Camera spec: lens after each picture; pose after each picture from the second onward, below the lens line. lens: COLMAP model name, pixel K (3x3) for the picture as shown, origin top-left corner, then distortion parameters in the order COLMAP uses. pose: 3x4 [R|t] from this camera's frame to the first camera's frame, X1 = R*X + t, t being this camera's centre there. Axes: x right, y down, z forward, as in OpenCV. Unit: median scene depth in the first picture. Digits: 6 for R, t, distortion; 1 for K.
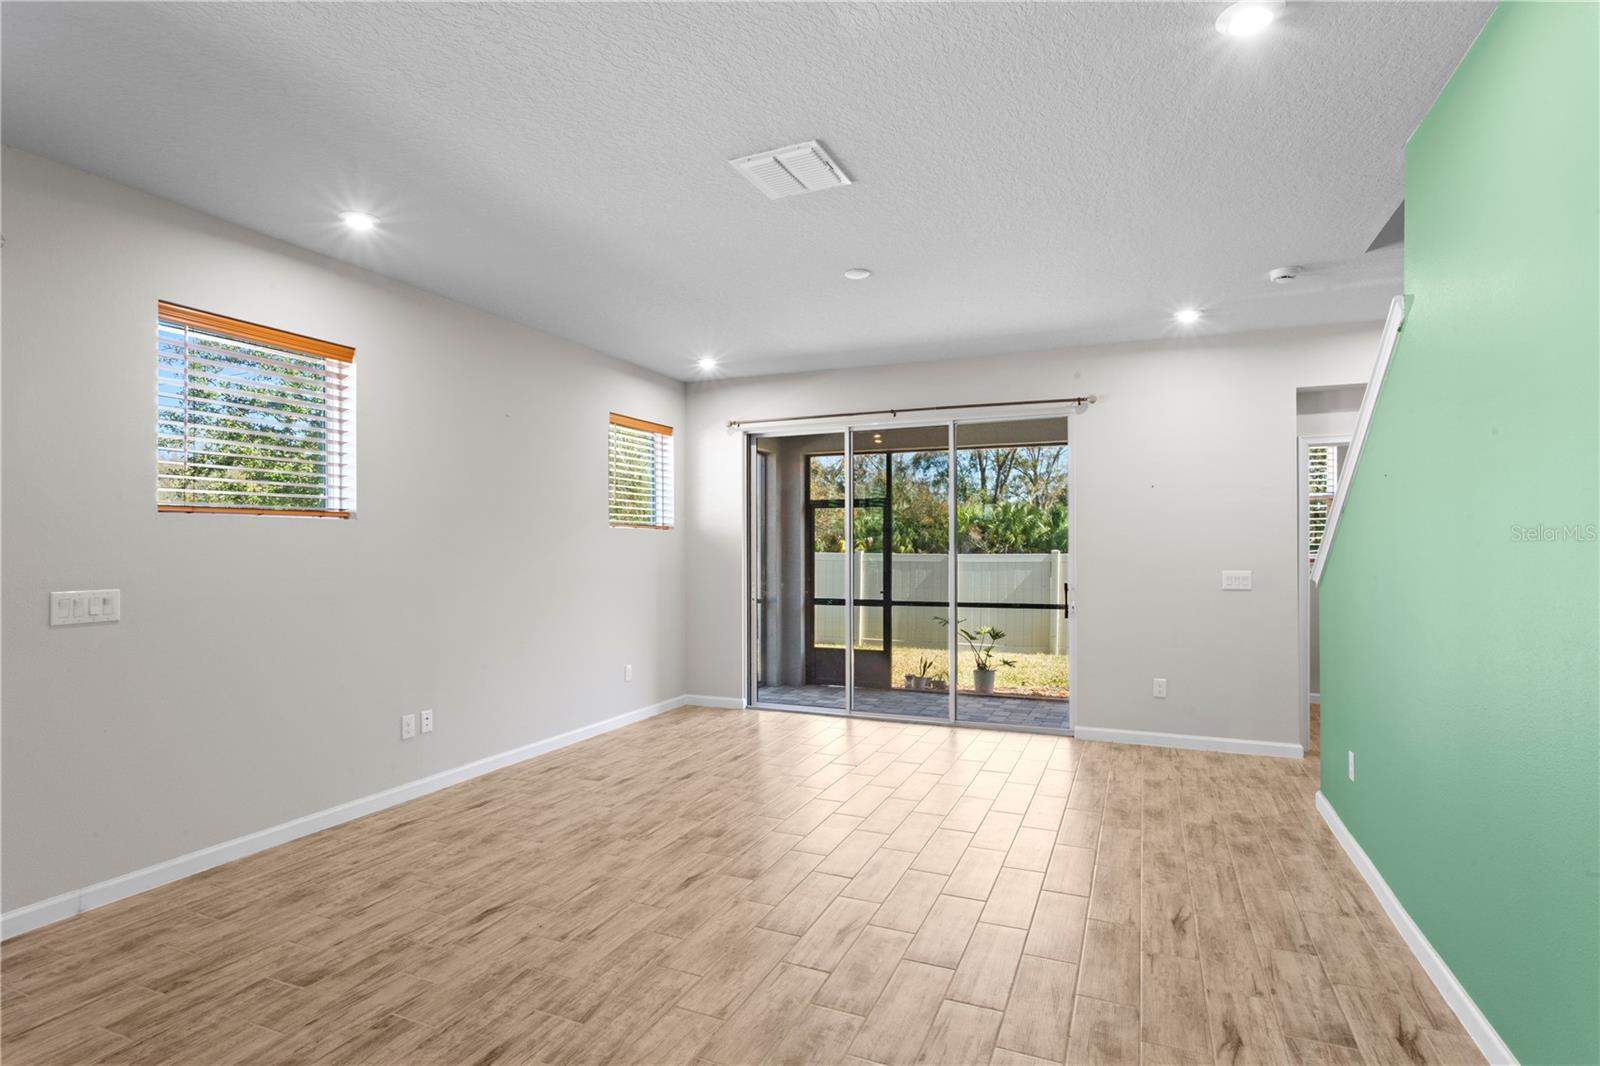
lens RADIAL K [[792.8, 0, 790.1], [0, 792.8, 549.9], [0, 0, 1]] dist [-0.011360, 0.004116]
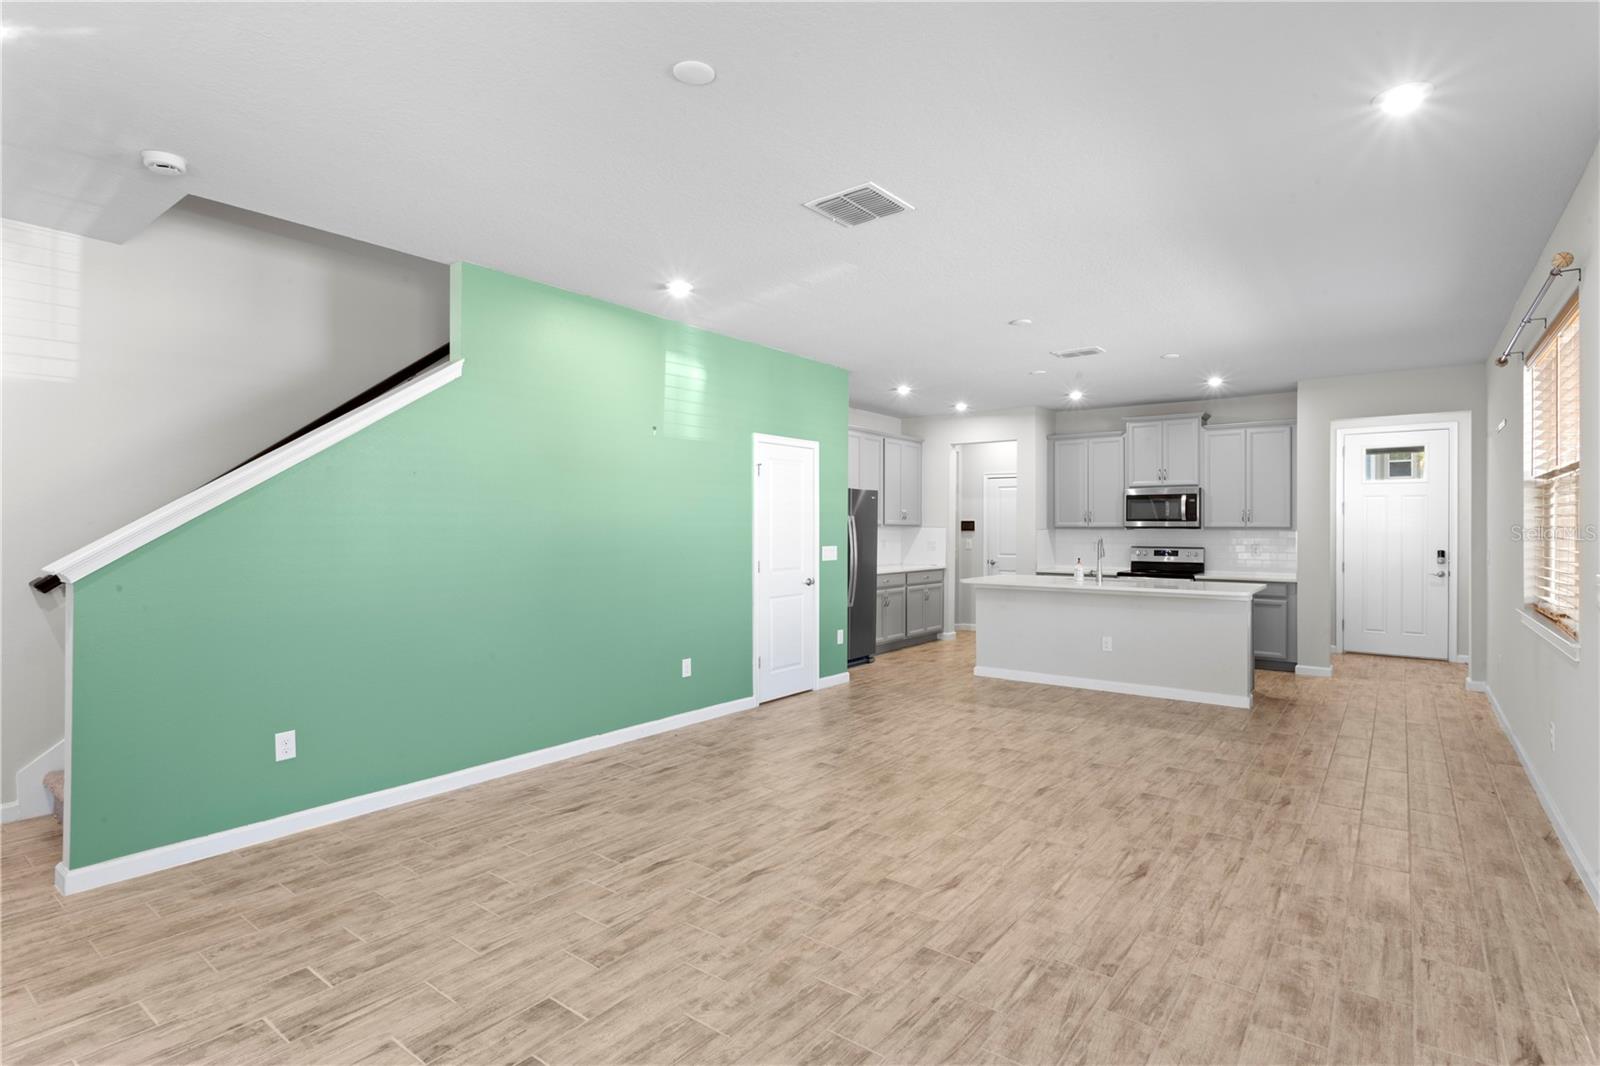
lens RADIAL K [[792.8, 0, 793.8], [0, 792.8, 521.3], [0, 0, 1]] dist [-0.011360, 0.004116]
pose [[-0.970606, 0.001017, 0.240670, -0.144500], [-0.000306, 0.999985, -0.005460, -0.005792], [-0.240672, -0.005373, -0.970592, 1.670702]]
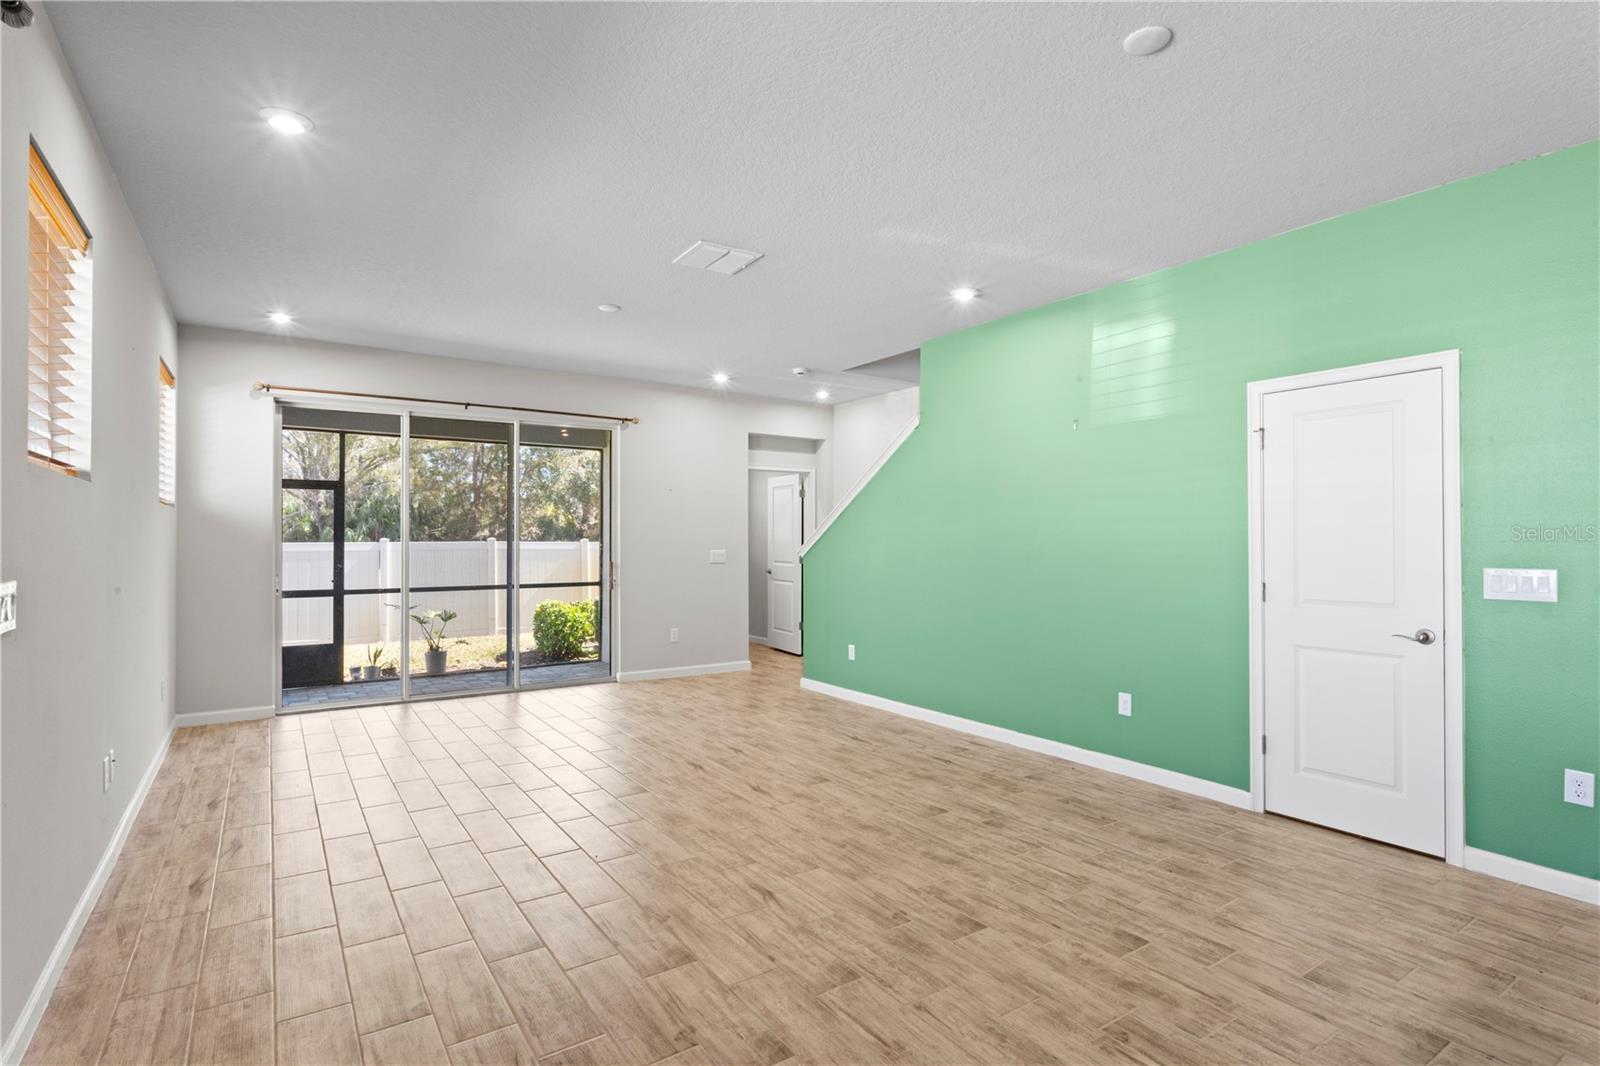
lens RADIAL K [[792.8, 0, 792.7], [0, 792.8, 534.0], [0, 0, 1]] dist [-0.011360, 0.004116]
pose [[0.541493, 0.009147, 0.840656, -0.845699], [-0.001112, 0.999948, -0.010165, 0.015842], [-0.840705, 0.004569, 0.541475, 0.103805]]
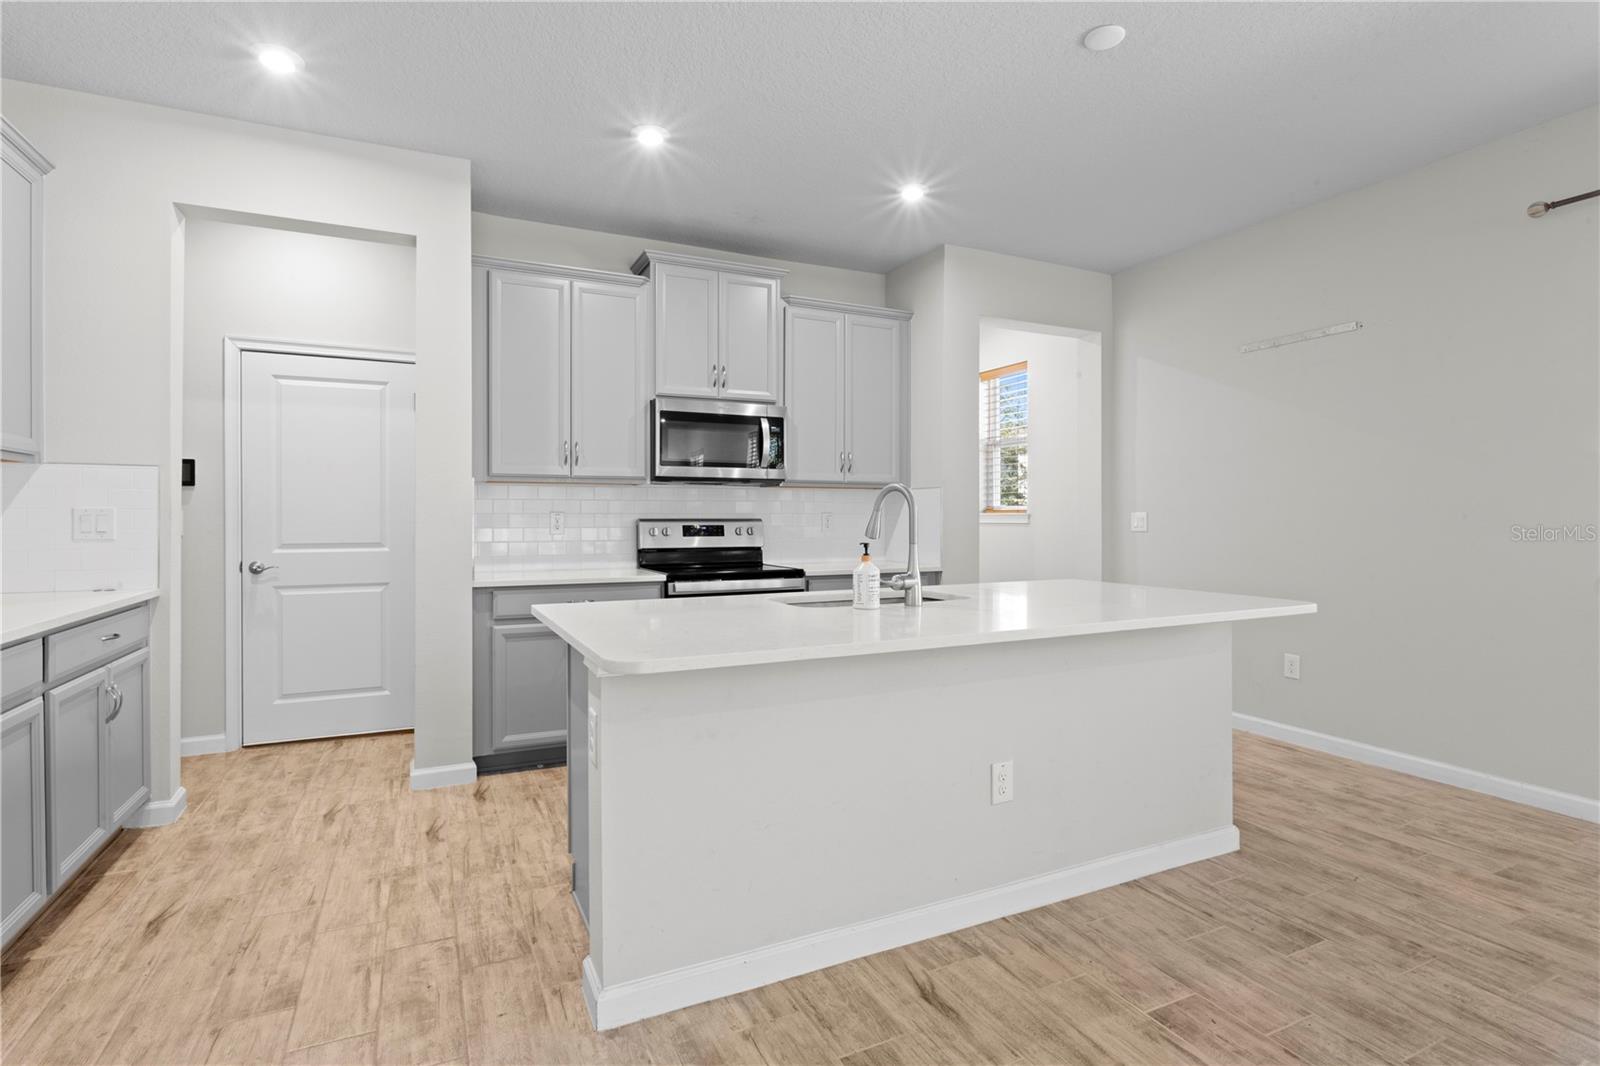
lens RADIAL K [[792.8, 0, 801.1], [0, 792.8, 520.1], [0, 0, 1]] dist [-0.011360, 0.004116]
pose [[-0.647505, 0.005509, -0.762041, 0.172464], [-0.002456, 0.999954, 0.009316, 0.044738], [0.762057, 0.007903, -0.647462, 0.110847]]
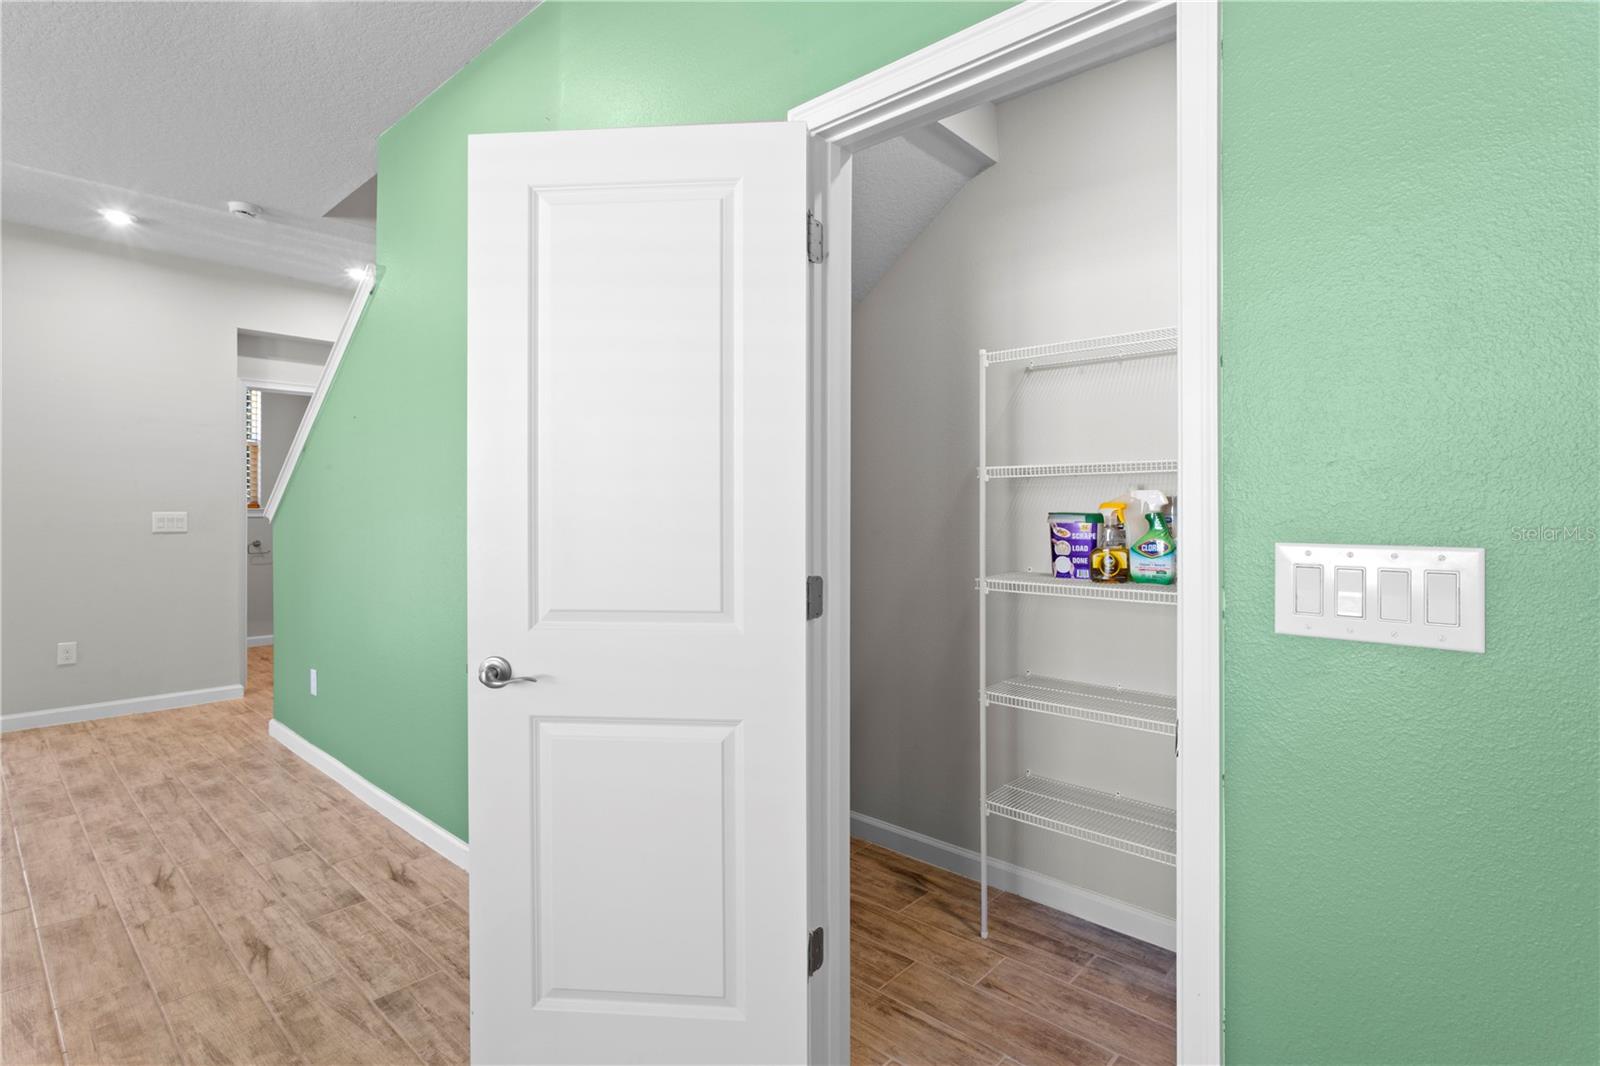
lens RADIAL K [[792.8, 0, 795.5], [0, 792.8, 512.6], [0, 0, 1]] dist [-0.011360, 0.004116]
pose [[0.320707, 0.001232, 0.947178, -0.100511], [-0.005281, 0.999986, 0.000488, 0.032118], [-0.947164, -0.005159, 0.320709, 0.016327]]
